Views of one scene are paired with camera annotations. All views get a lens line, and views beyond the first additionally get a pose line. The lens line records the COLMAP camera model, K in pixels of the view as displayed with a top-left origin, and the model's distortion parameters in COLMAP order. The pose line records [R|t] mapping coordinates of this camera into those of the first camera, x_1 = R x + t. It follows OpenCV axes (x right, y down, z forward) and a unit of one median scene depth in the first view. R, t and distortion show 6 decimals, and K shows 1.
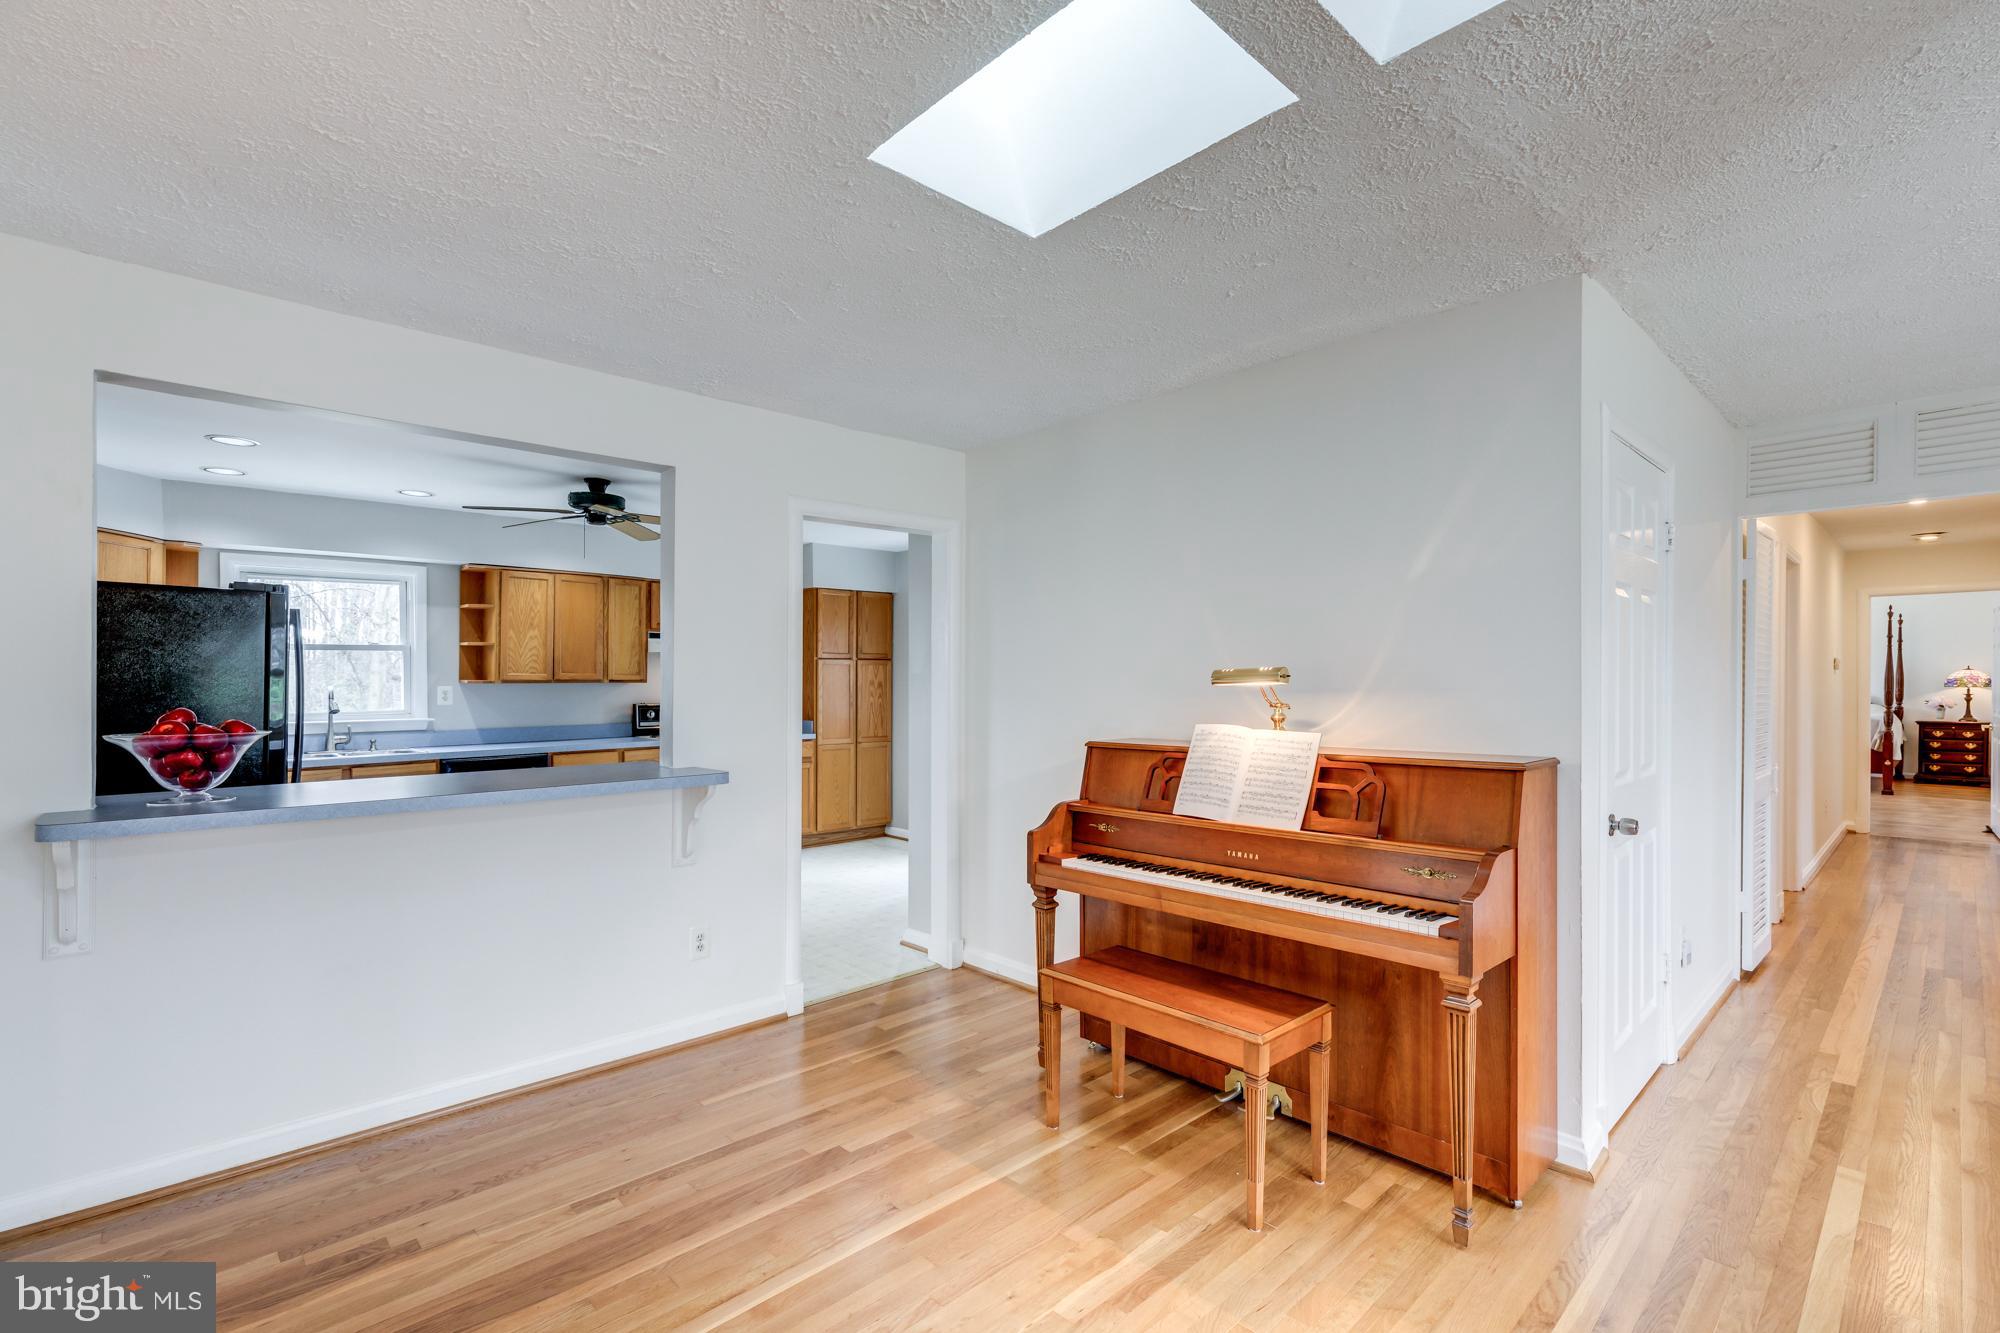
lens RADIAL K [[899.6, 0, 1004.3], [0, 899.6, 669.6], [0, 0, 1]] dist [0.002373, 0.000671]
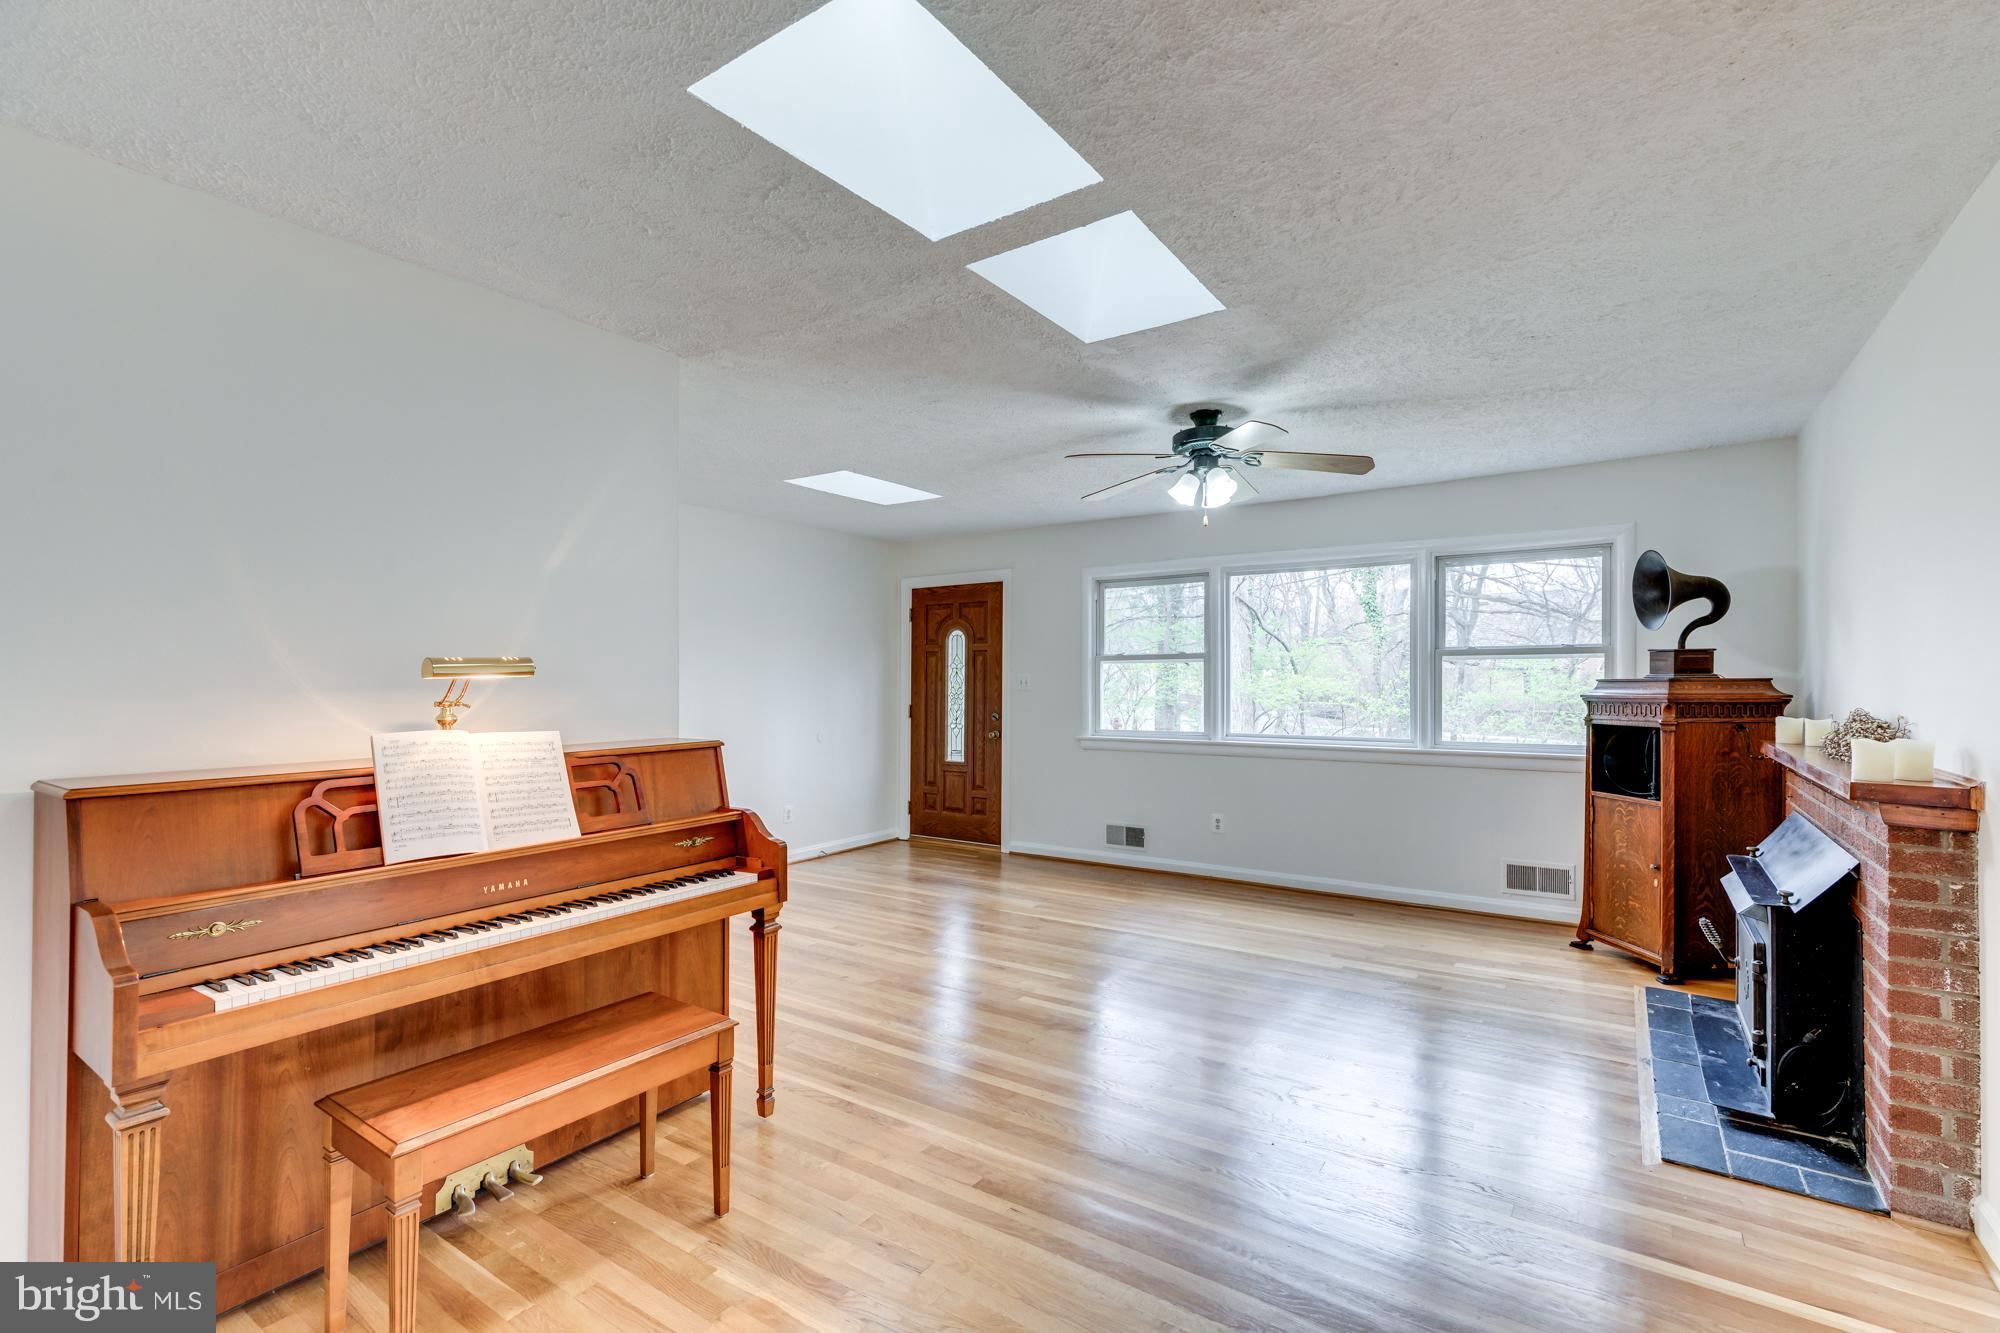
lens RADIAL K [[899.6, 0, 1004.3], [0, 899.6, 669.6], [0, 0, 1]] dist [0.002373, 0.000671]
pose [[-0.236323, 0.016526, 0.971534, -0.673047], [-0.021175, 0.999530, -0.022153, 0.019415], [-0.971444, -0.025807, -0.235863, 0.798516]]
